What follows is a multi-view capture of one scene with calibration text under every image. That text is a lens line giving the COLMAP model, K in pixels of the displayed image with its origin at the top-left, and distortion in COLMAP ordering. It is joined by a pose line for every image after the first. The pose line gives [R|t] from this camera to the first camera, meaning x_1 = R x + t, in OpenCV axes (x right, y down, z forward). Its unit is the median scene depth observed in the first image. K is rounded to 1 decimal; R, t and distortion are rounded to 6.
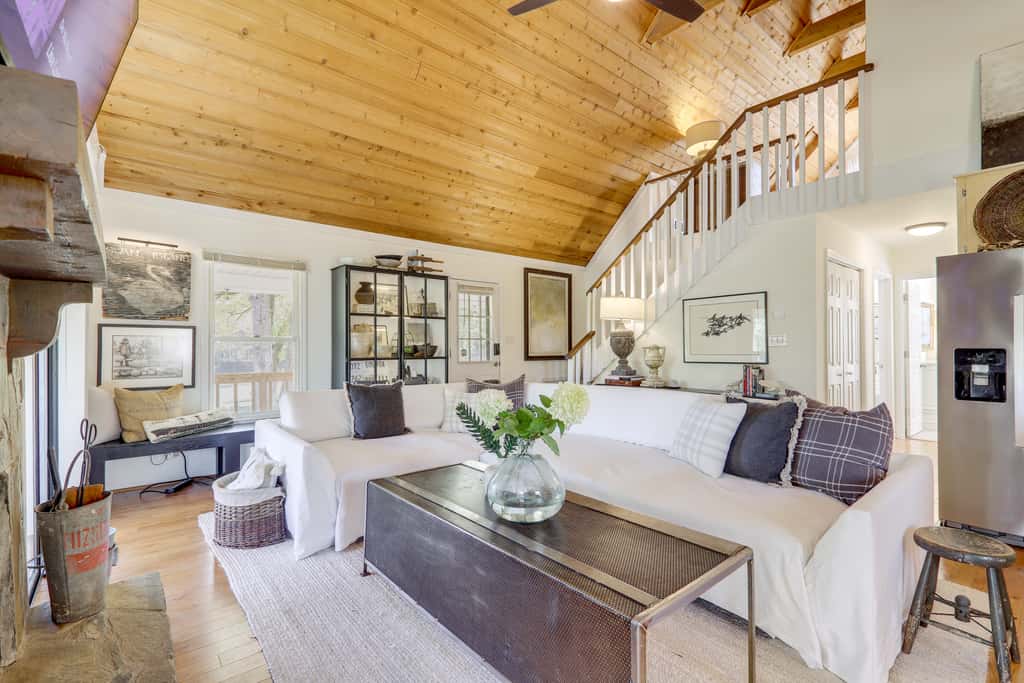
lens RADIAL K [[466.1, 0, 522.9], [0, 466.1, 345.2], [0, 0, 1]] dist [0.016512, -0.002106]
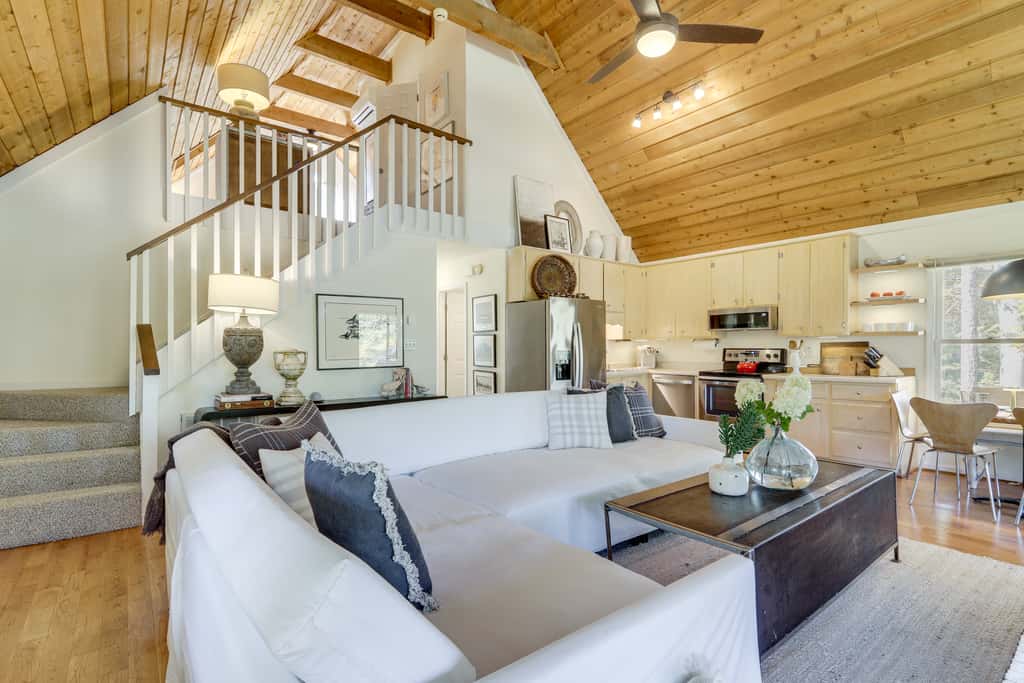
lens RADIAL K [[506.0, 0, 505.6], [0, 506.0, 350.0], [0, 0, 1]] dist [0.003979, -0.000546]
pose [[0.062369, 0.001130, 0.998053, -0.557357], [-0.003808, 0.999992, -0.000894, 0.001120], [-0.998046, -0.003745, 0.062373, 0.649047]]
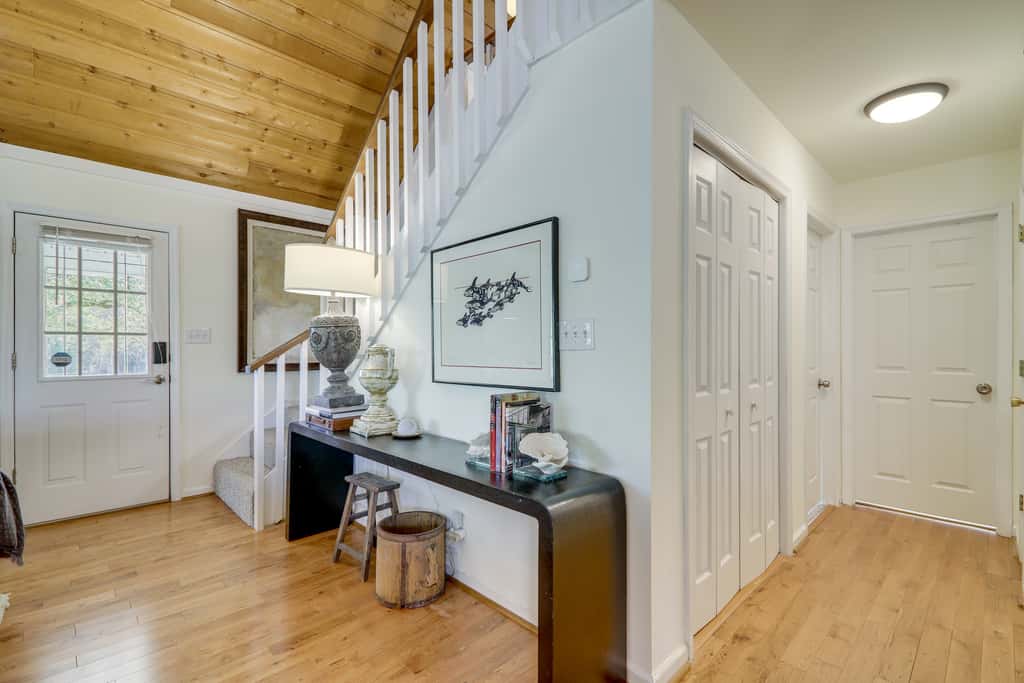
lens RADIAL K [[466.1, 0, 536.1], [0, 466.1, 347.6], [0, 0, 1]] dist [0.016512, -0.002106]
pose [[0.995698, 0.002644, 0.092626, 0.429937], [-0.002870, 0.999993, 0.002304, 0.000121], [-0.092619, -0.002560, 0.995698, 0.545446]]
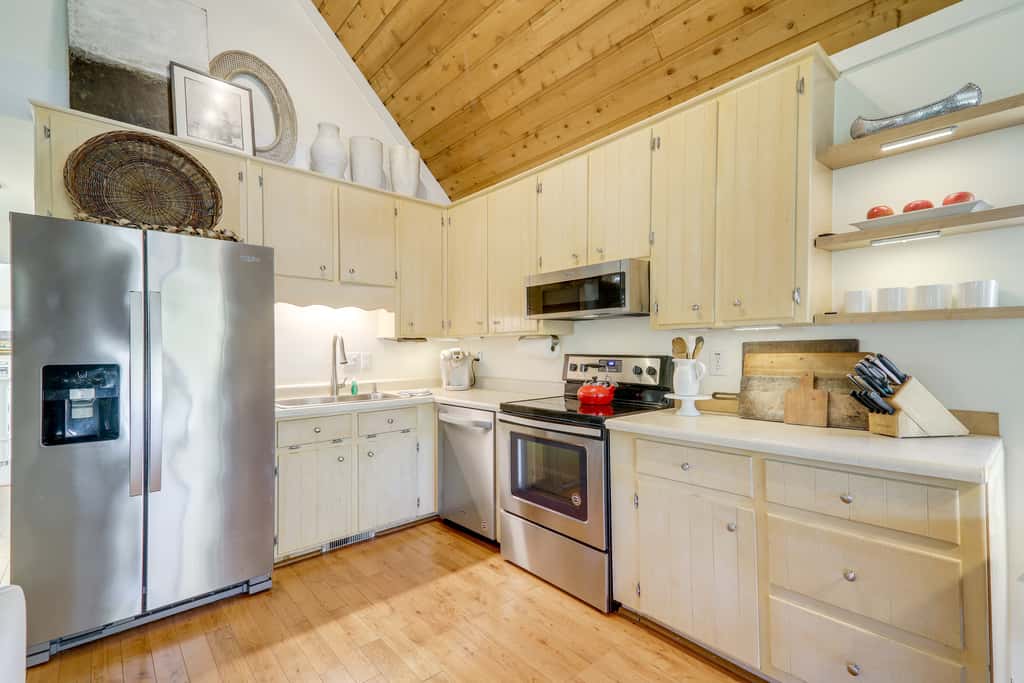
lens RADIAL K [[466.1, 0, 513.3], [0, 466.1, 353.7], [0, 0, 1]] dist [0.016512, -0.002106]
pose [[-0.006153, 0.000600, 0.999981, 0.176501], [-0.005819, 0.999983, -0.000635, -0.006551], [-0.999964, -0.005823, -0.006150, 0.235675]]
